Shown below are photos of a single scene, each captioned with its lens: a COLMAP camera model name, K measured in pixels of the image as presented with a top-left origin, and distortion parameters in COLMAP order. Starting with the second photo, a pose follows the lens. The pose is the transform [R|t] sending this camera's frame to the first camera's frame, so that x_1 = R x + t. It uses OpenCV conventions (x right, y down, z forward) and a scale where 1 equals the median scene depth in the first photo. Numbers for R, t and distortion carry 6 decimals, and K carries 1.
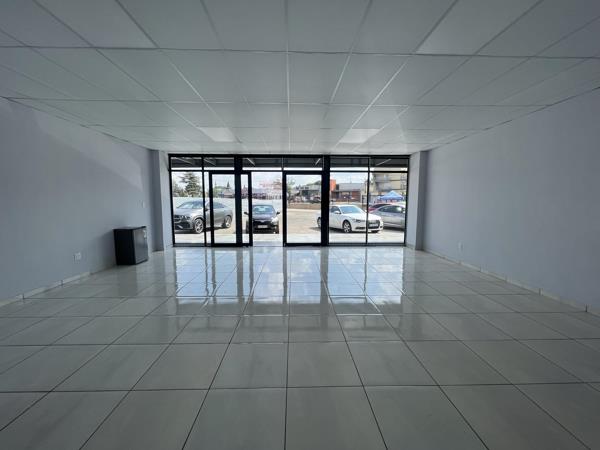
lens RADIAL K [[240.5, 0, 299.1], [0, 240.5, 224.5], [0, 0, 1]] dist [-0.002751, 0.000336]
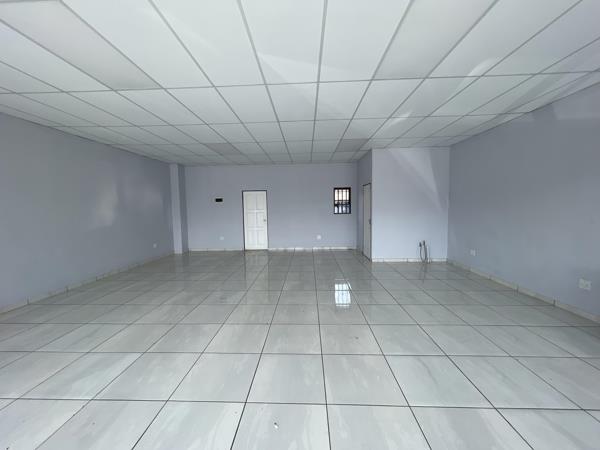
lens RADIAL K [[240.5, 0, 299.1], [0, 240.5, 224.5], [0, 0, 1]] dist [-0.002751, 0.000336]
pose [[-0.997681, 0.009183, 0.067443, -0.141306], [0.020787, 0.984627, 0.173431, -0.135080], [-0.064814, 0.174431, -0.982534, 1.365177]]
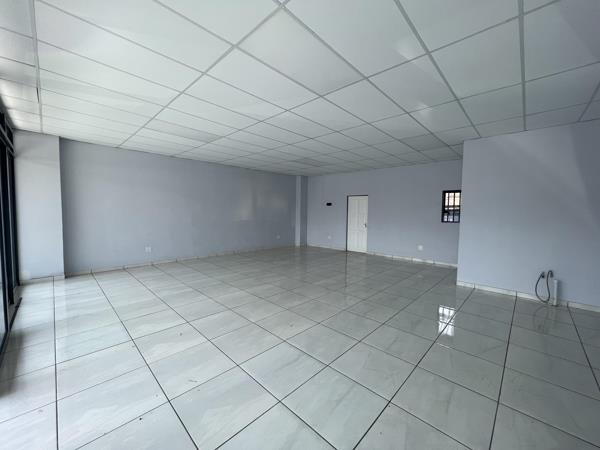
lens RADIAL K [[240.5, 0, 299.1], [0, 240.5, 224.5], [0, 0, 1]] dist [-0.002751, 0.000336]
pose [[-0.696189, -0.053915, 0.715831, -0.612812], [0.056534, 0.989961, 0.129545, -0.127853], [-0.715629, 0.130656, -0.686151, 1.263344]]
